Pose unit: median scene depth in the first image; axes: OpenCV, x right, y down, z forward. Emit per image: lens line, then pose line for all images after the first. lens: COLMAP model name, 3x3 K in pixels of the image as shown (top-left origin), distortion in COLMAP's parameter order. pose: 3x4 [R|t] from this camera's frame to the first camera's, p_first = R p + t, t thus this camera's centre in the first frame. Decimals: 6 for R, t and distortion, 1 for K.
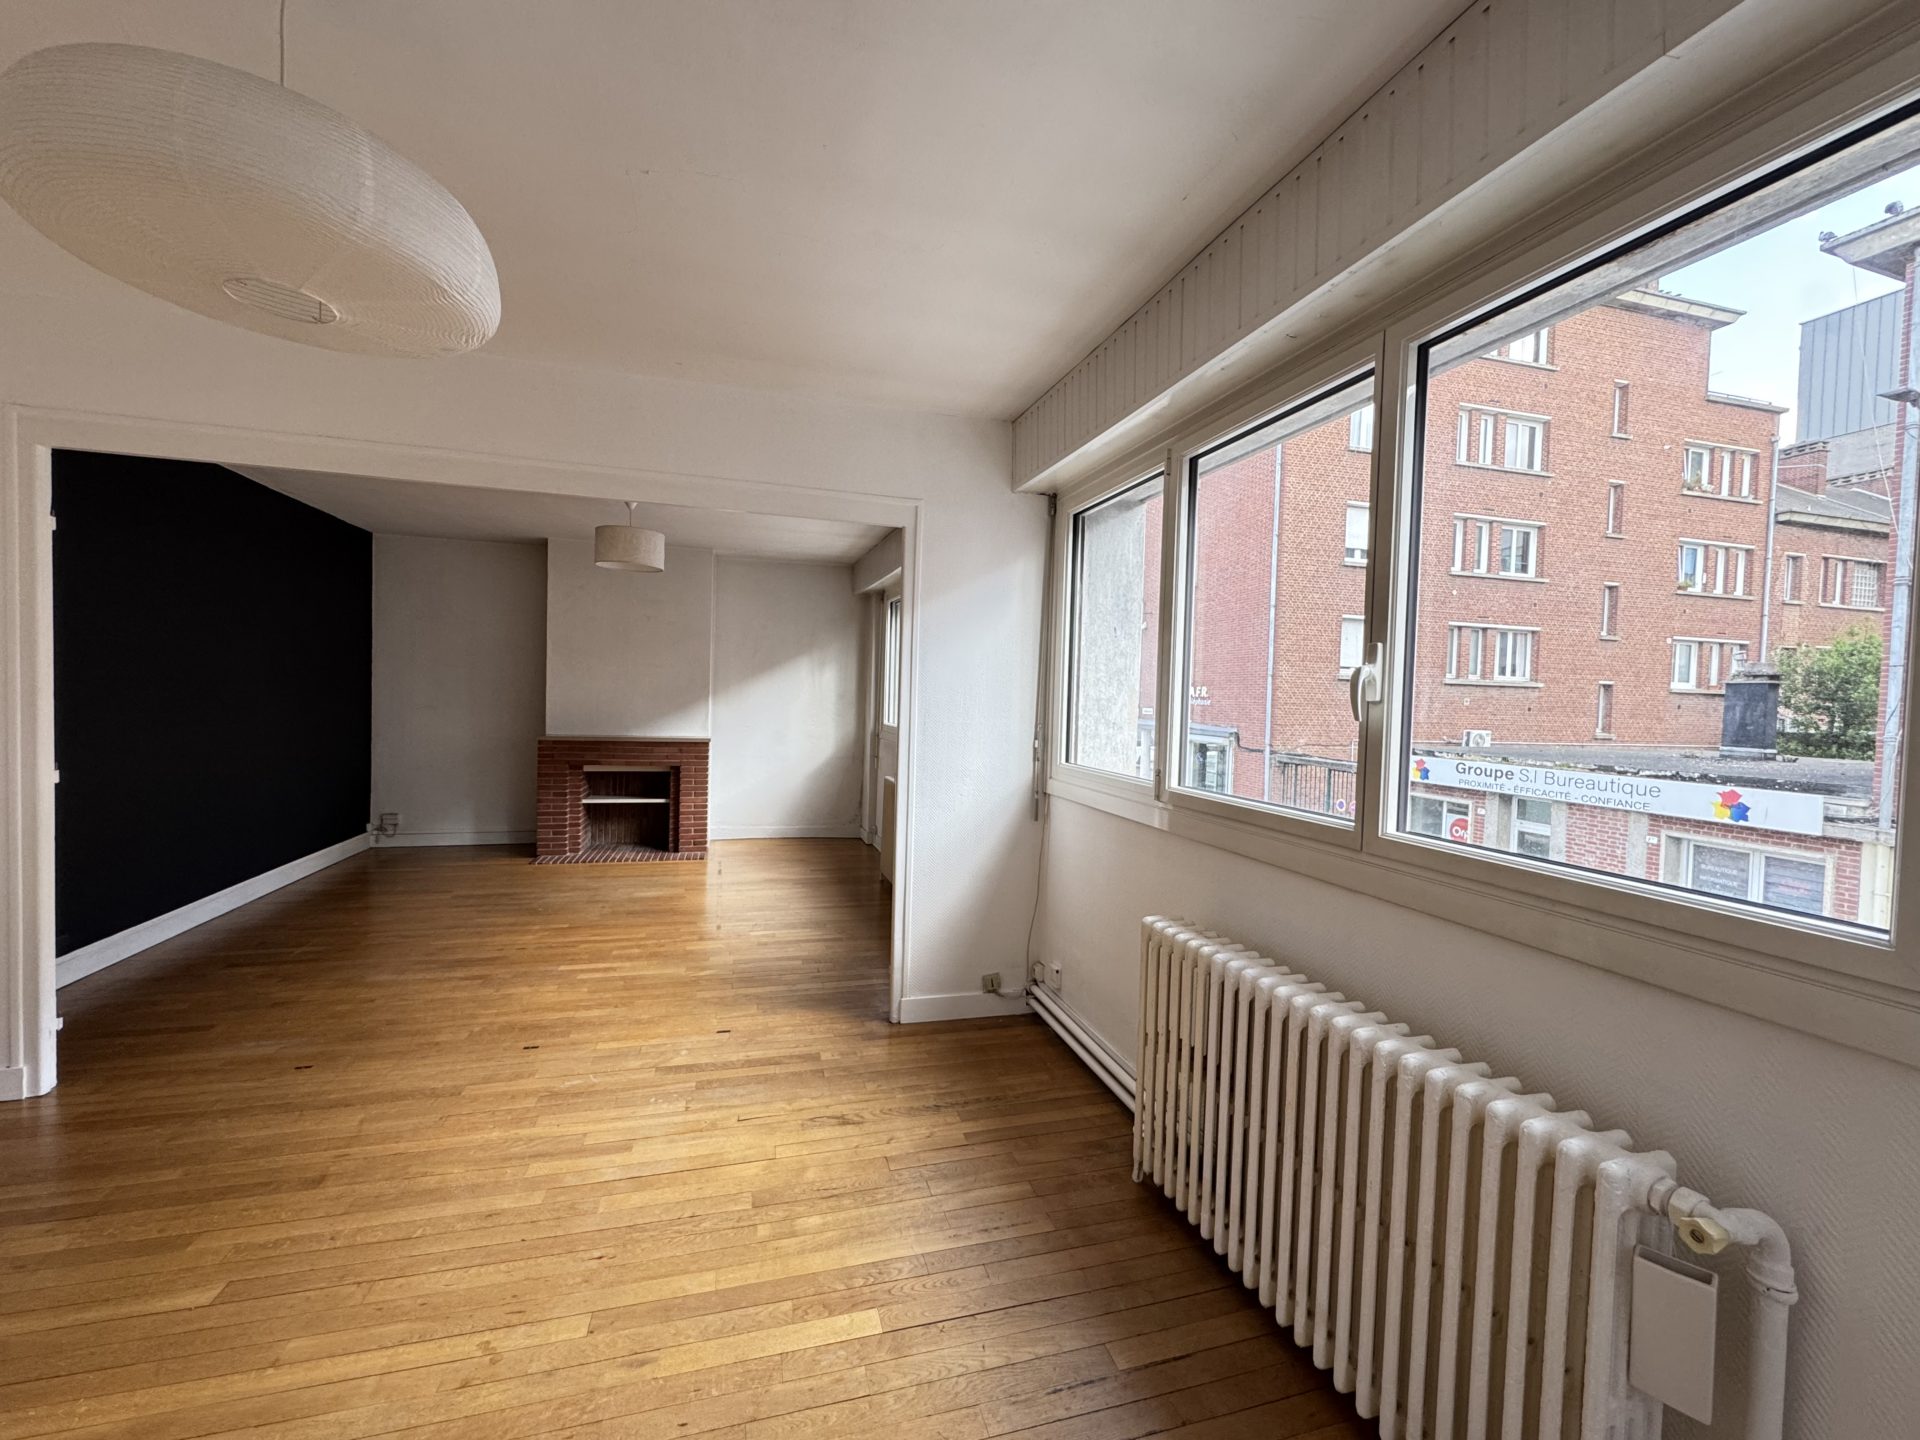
lens RADIAL K [[770.8, 0, 955.6], [0, 770.8, 717.8], [0, 0, 1]] dist [-0.004146, 0.000142]
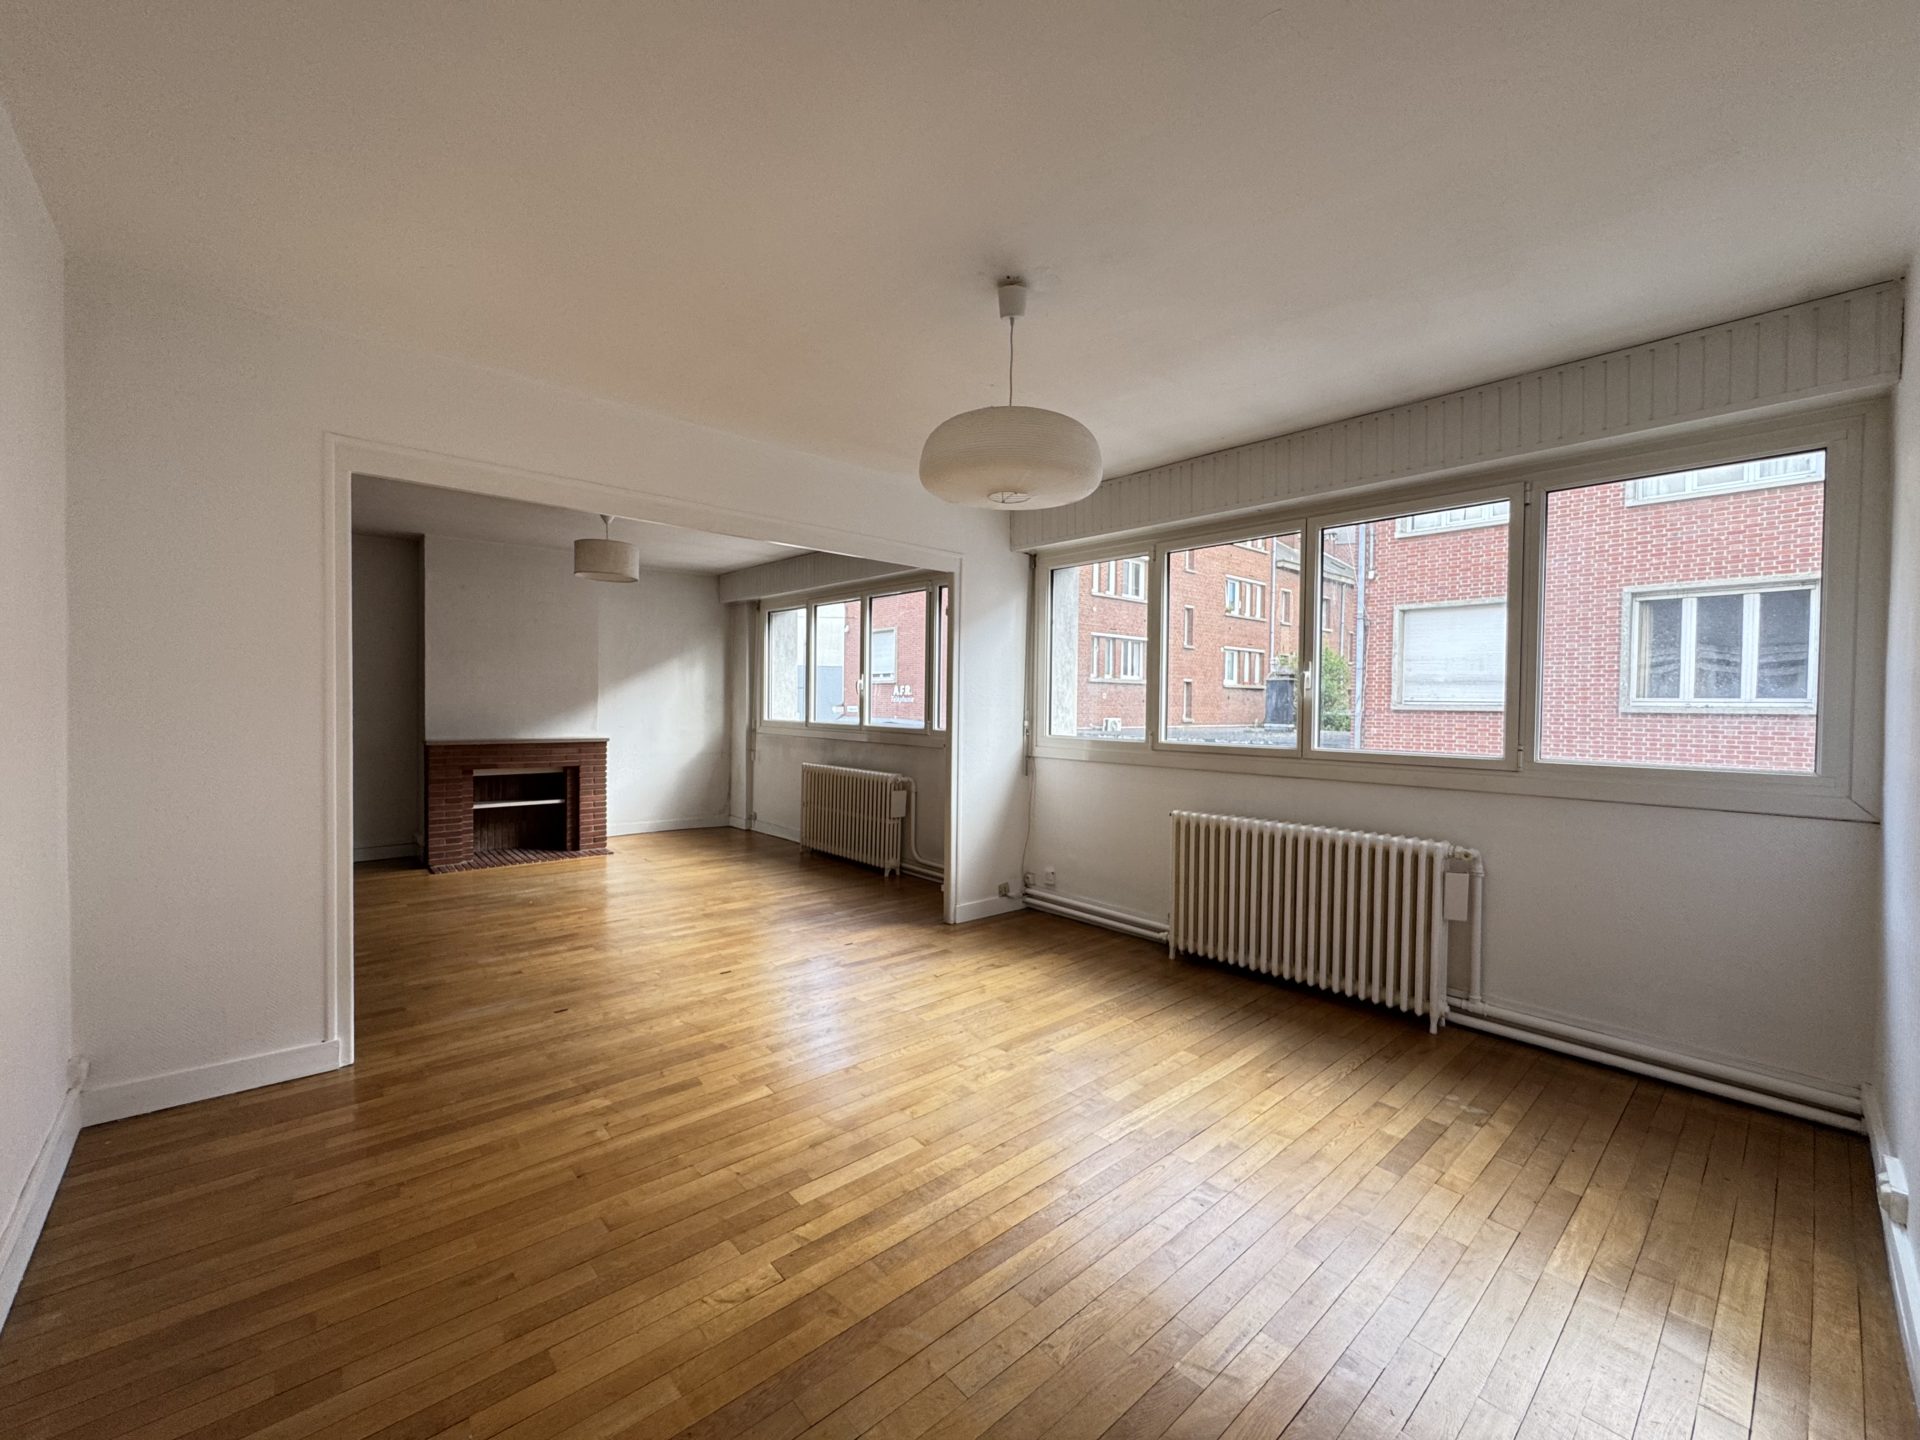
lens RADIAL K [[770.8, 0, 959.4], [0, 770.8, 718.2], [0, 0, 1]] dist [-0.004146, 0.000142]
pose [[0.901587, -0.026296, 0.431798, -0.341946], [0.026172, 0.999638, 0.006228, 0.006163], [-0.431805, 0.005686, 0.901949, -0.143390]]
